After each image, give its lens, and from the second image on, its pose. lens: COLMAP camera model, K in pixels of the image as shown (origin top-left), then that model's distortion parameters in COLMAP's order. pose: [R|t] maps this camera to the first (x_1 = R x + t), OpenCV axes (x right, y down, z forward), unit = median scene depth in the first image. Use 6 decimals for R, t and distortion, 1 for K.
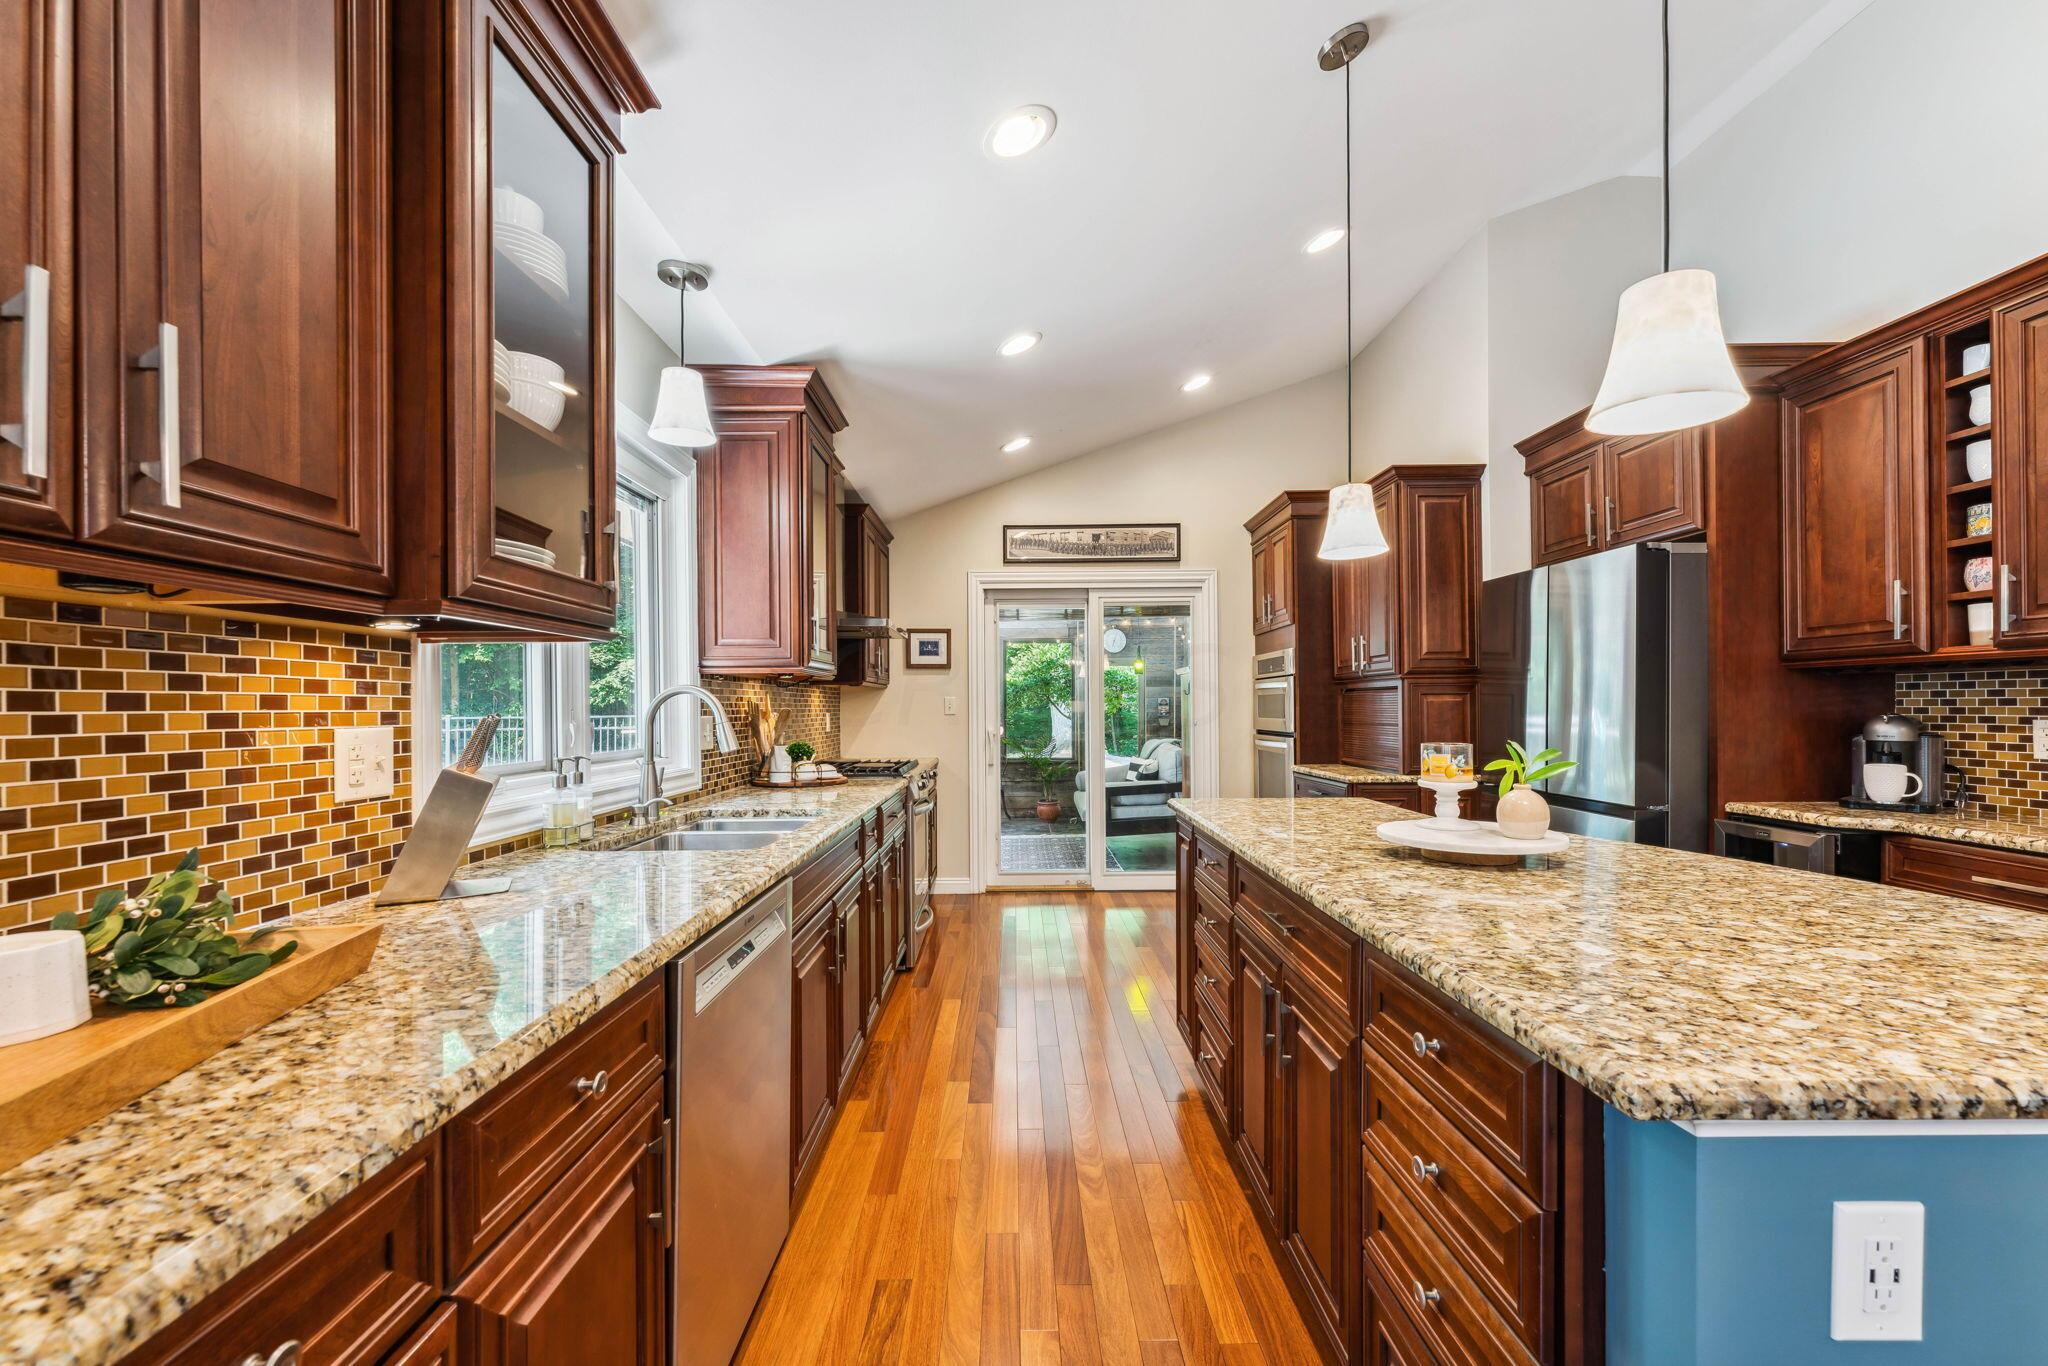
lens RADIAL K [[814.3, 0, 1014.0], [0, 814.3, 705.8], [0, 0, 1]] dist [0.001317, -0.000466]
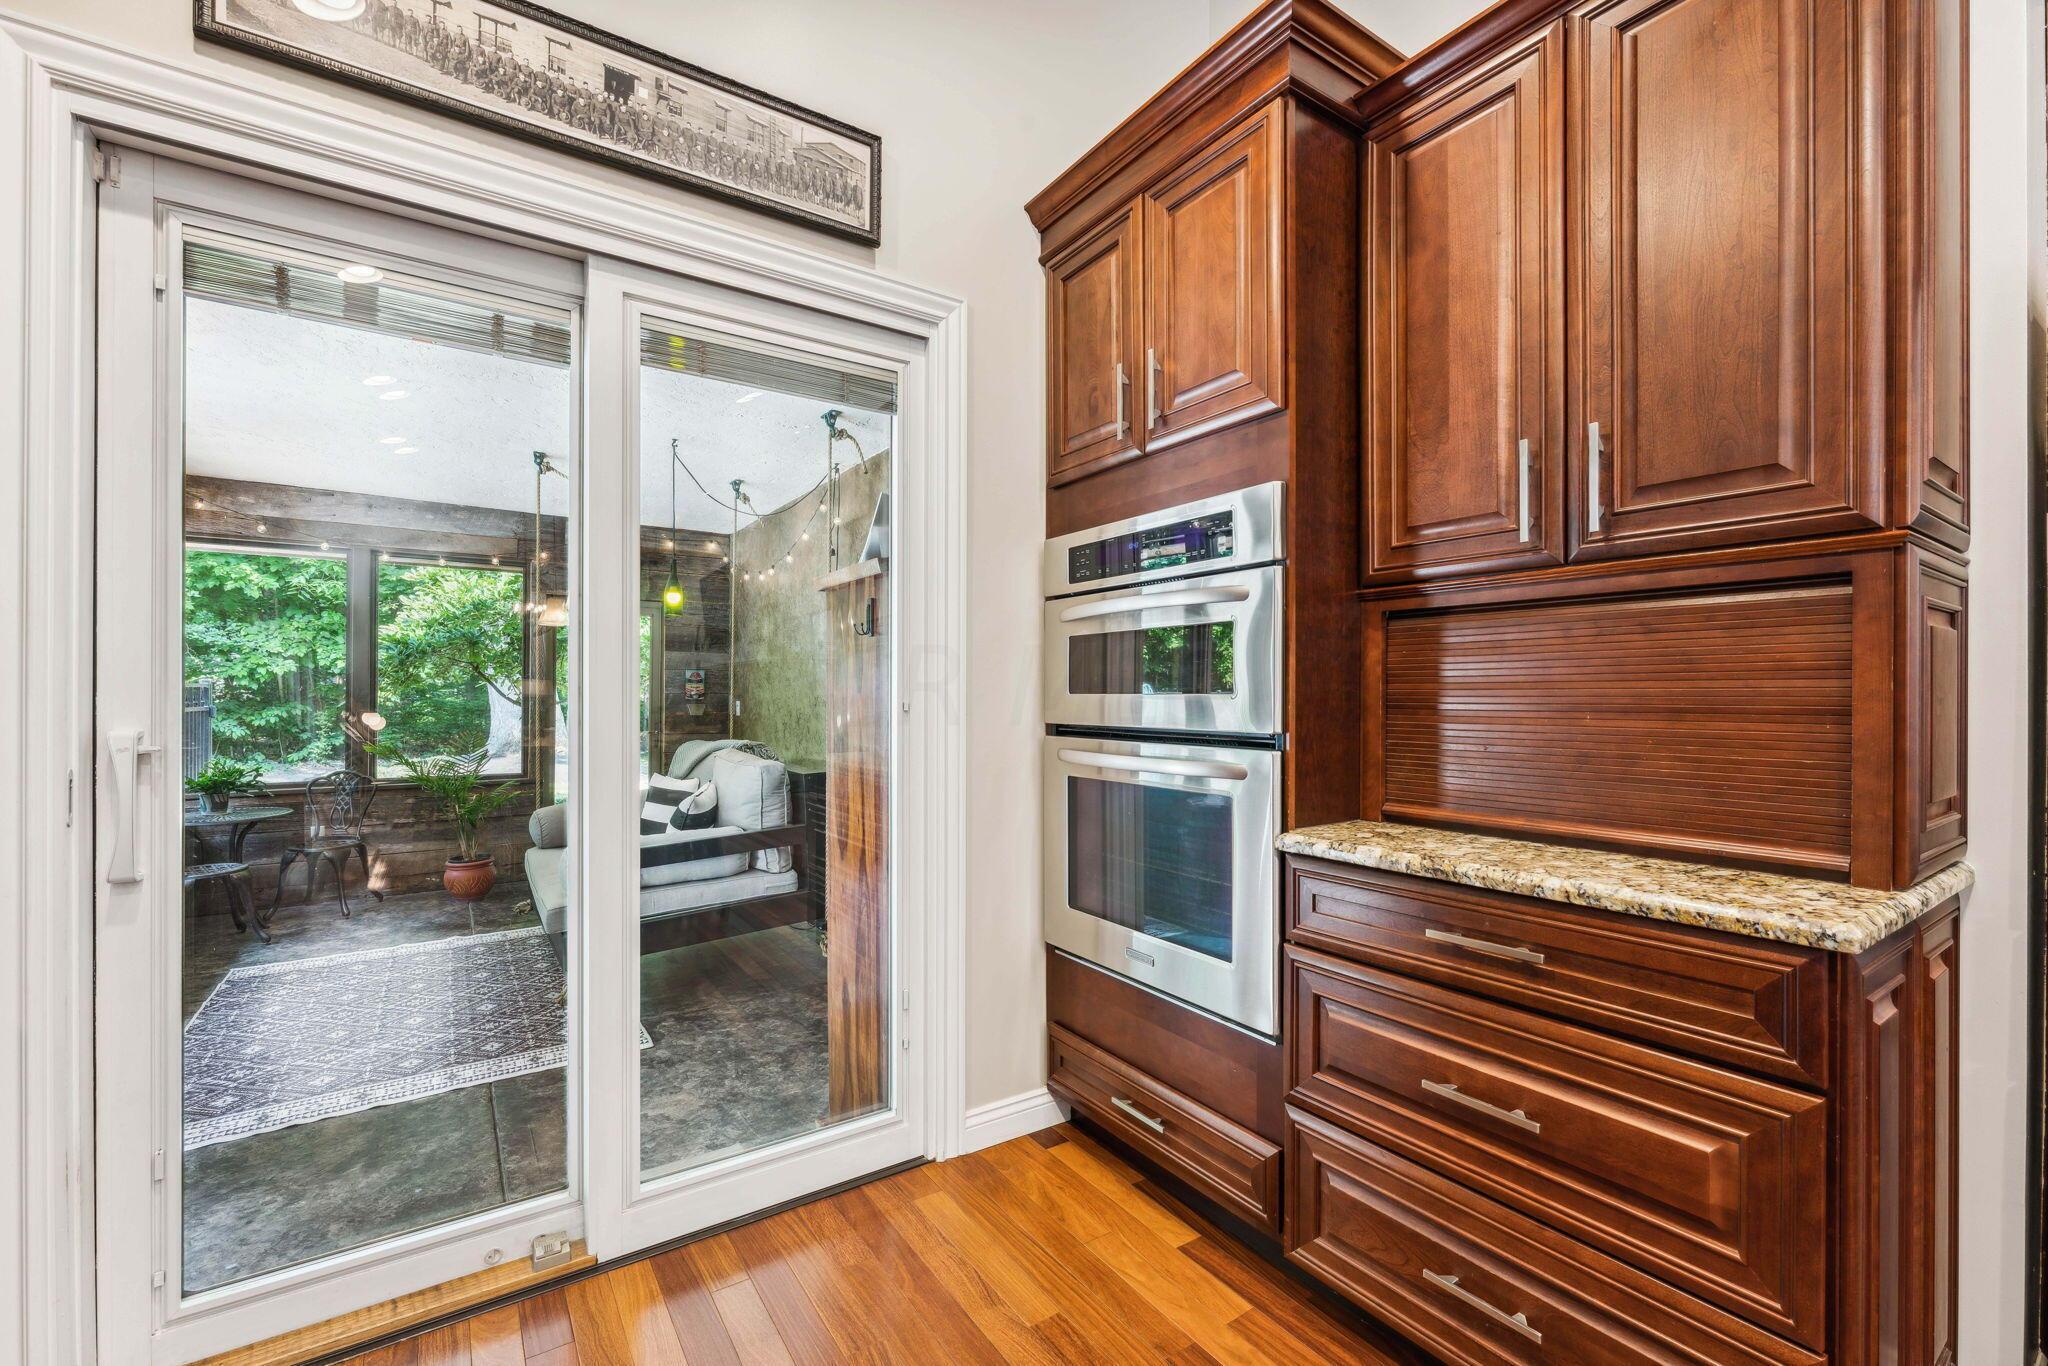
lens RADIAL K [[842.5, 0, 1015.8], [0, 842.5, 691.9], [0, 0, 1]] dist [-0.004462, 0.000028]
pose [[0.826026, 0.010397, 0.563536, 0.098552], [-0.008868, 0.999946, -0.005450, 0.030582], [-0.563562, -0.000496, 0.826074, 1.308058]]
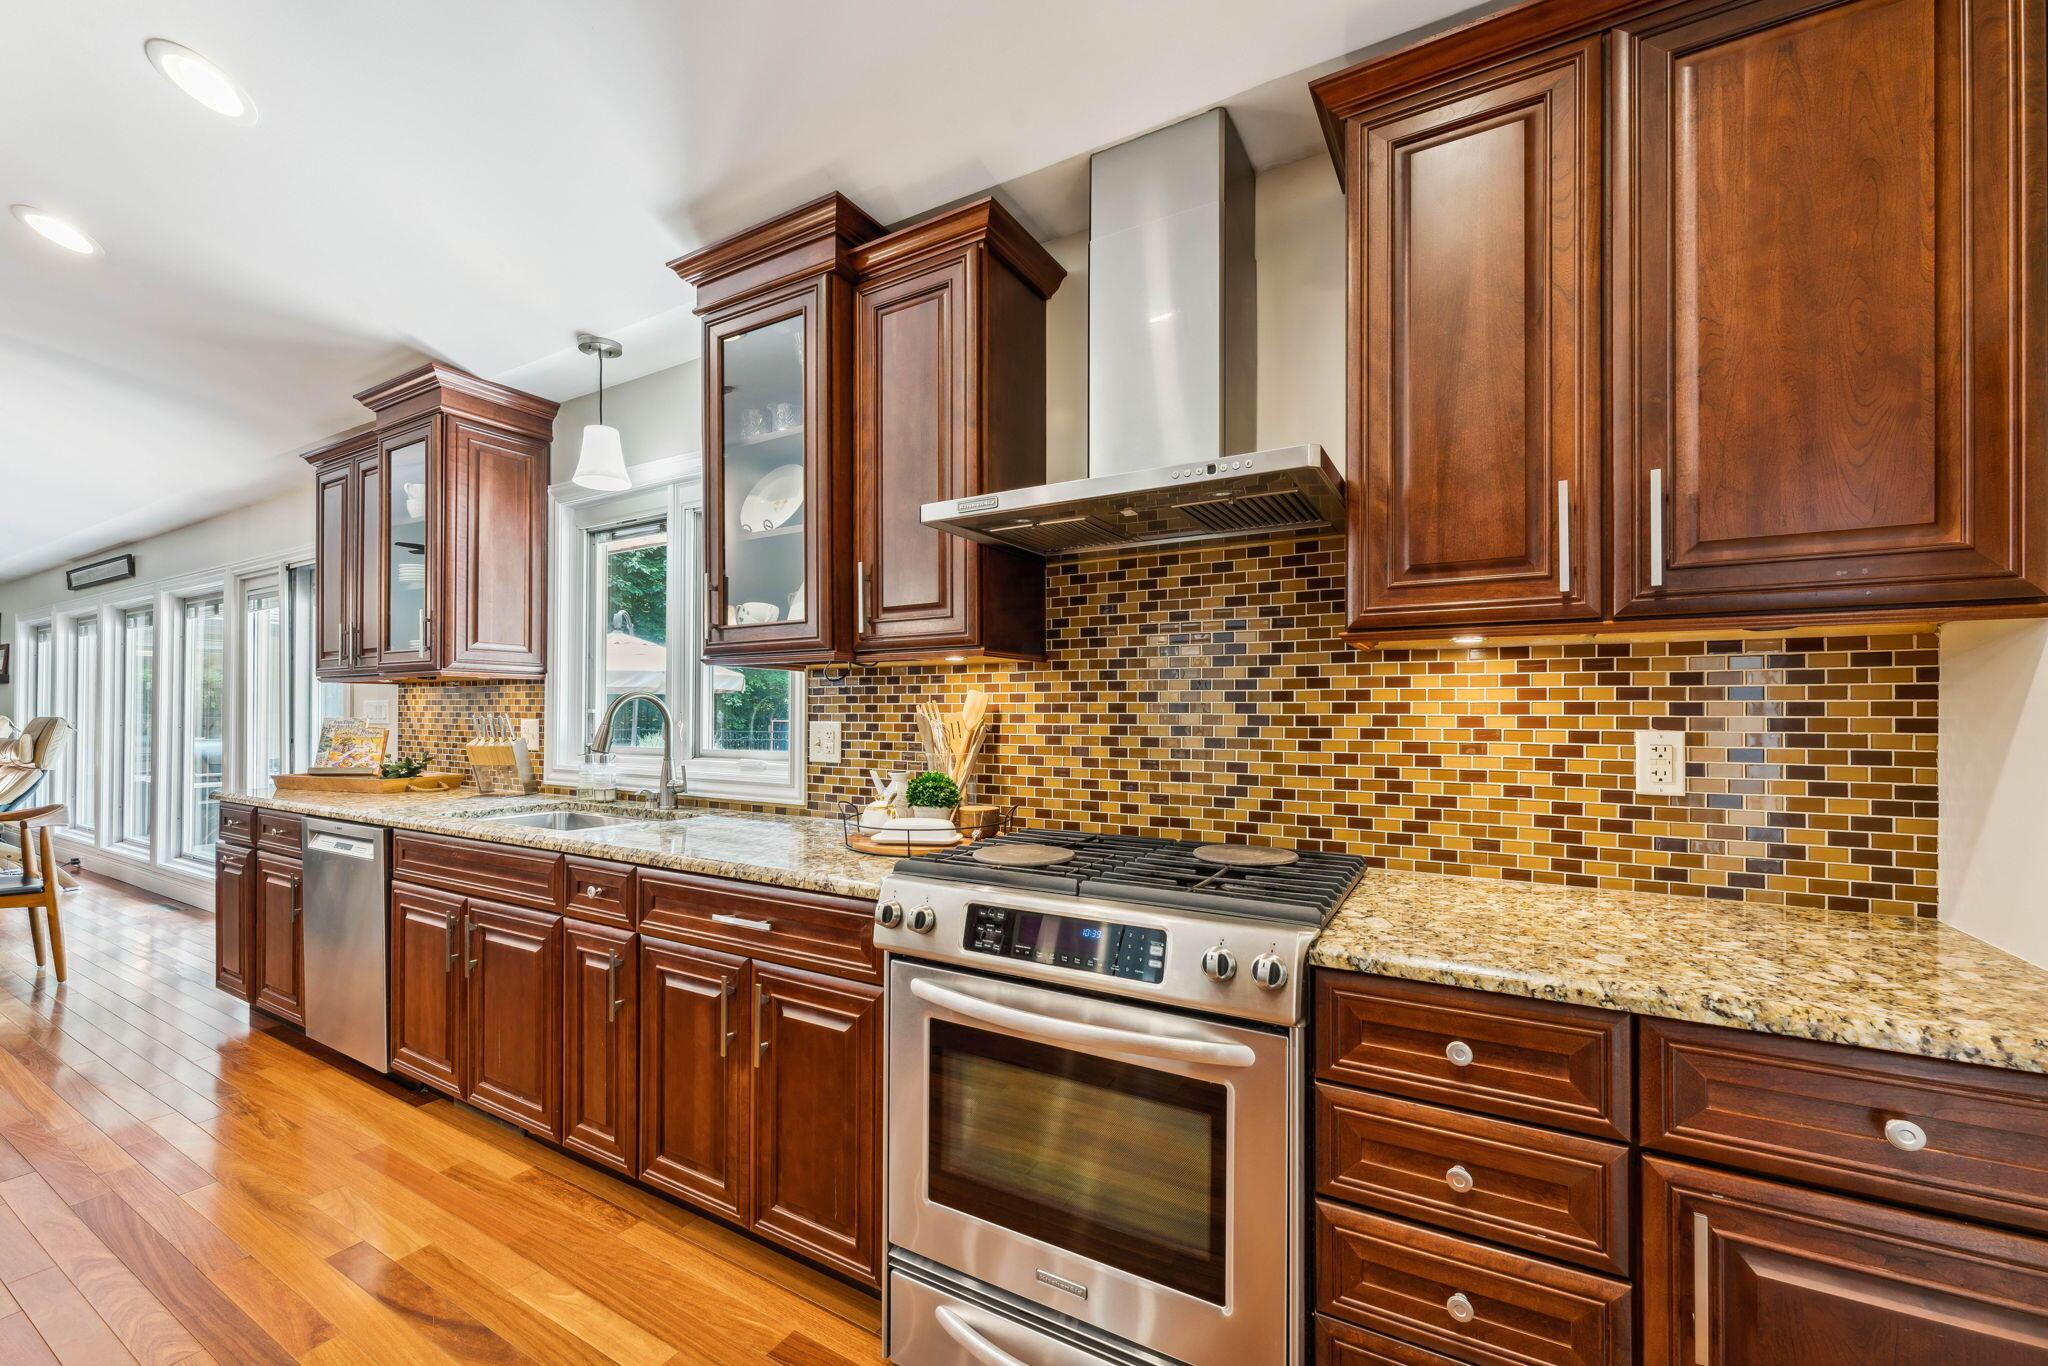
lens RADIAL K [[842.5, 0, 1034.6], [0, 842.5, 700.2], [0, 0, 1]] dist [-0.004462, 0.000028]
pose [[-0.509856, -0.005427, -0.860243, 0.267910], [0.003037, 0.999963, -0.008108, -0.001722], [0.860254, -0.006746, -0.509821, 1.774876]]
